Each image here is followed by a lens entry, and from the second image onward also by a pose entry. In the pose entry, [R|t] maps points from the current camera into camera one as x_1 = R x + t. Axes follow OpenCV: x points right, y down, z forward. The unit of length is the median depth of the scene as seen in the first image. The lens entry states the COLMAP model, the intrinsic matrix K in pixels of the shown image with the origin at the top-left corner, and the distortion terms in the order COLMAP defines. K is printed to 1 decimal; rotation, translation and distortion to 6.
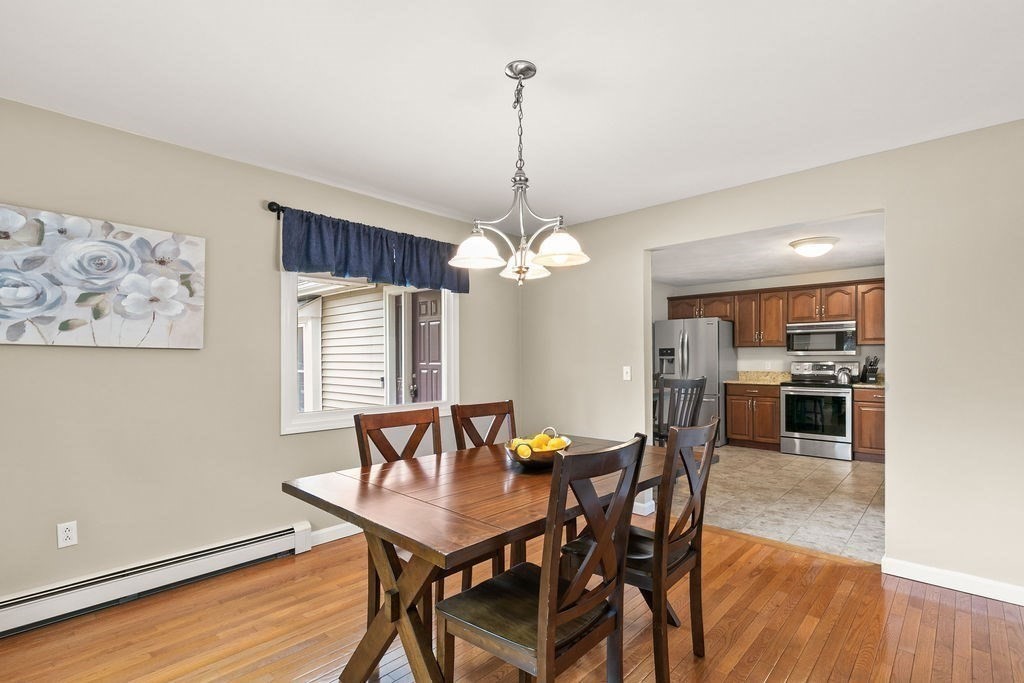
lens RADIAL K [[487.2, 0, 512.8], [0, 487.2, 355.2], [0, 0, 1]] dist [0.001131, 0.000061]
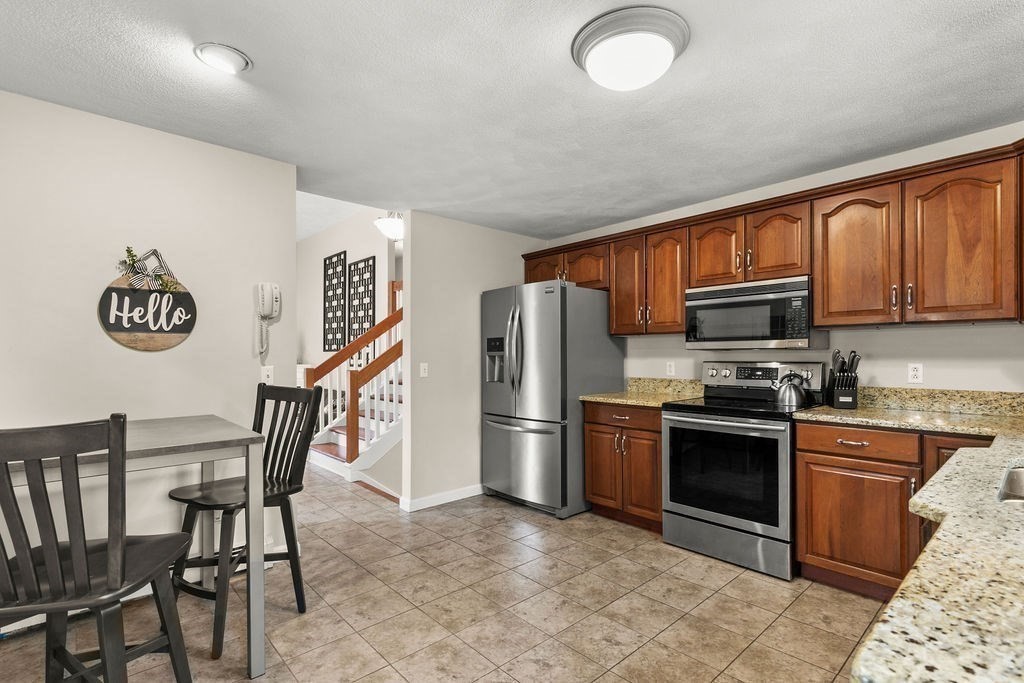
lens RADIAL K [[487.2, 0, 512.8], [0, 487.2, 355.2], [0, 0, 1]] dist [0.001131, 0.000061]
pose [[0.996776, 0.002355, -0.080196, 0.440624], [-0.002105, 0.999993, 0.003207, 0.005267], [0.080203, -0.003028, 0.996774, 0.490919]]
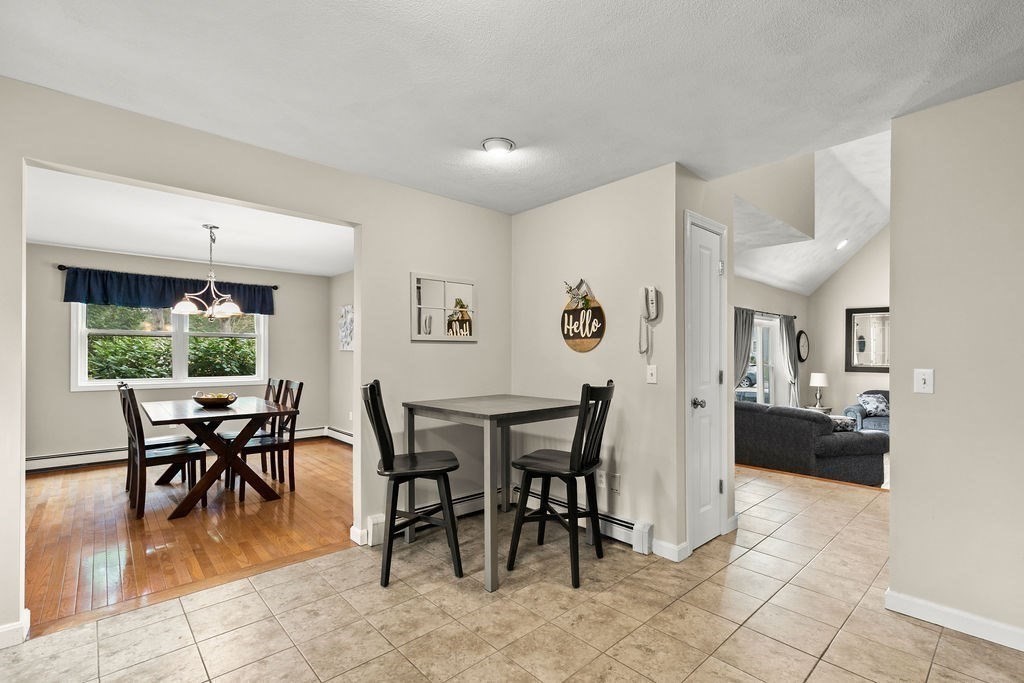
lens RADIAL K [[463.6, 0, 517.1], [0, 463.6, 354.3], [0, 0, 1]] dist [0.001064, 0.000057]
pose [[-0.082378, 0.002985, -0.996597, 0.642329], [0.003338, 0.999991, 0.002719, 0.004784], [0.996596, -0.003103, -0.082387, 0.826548]]
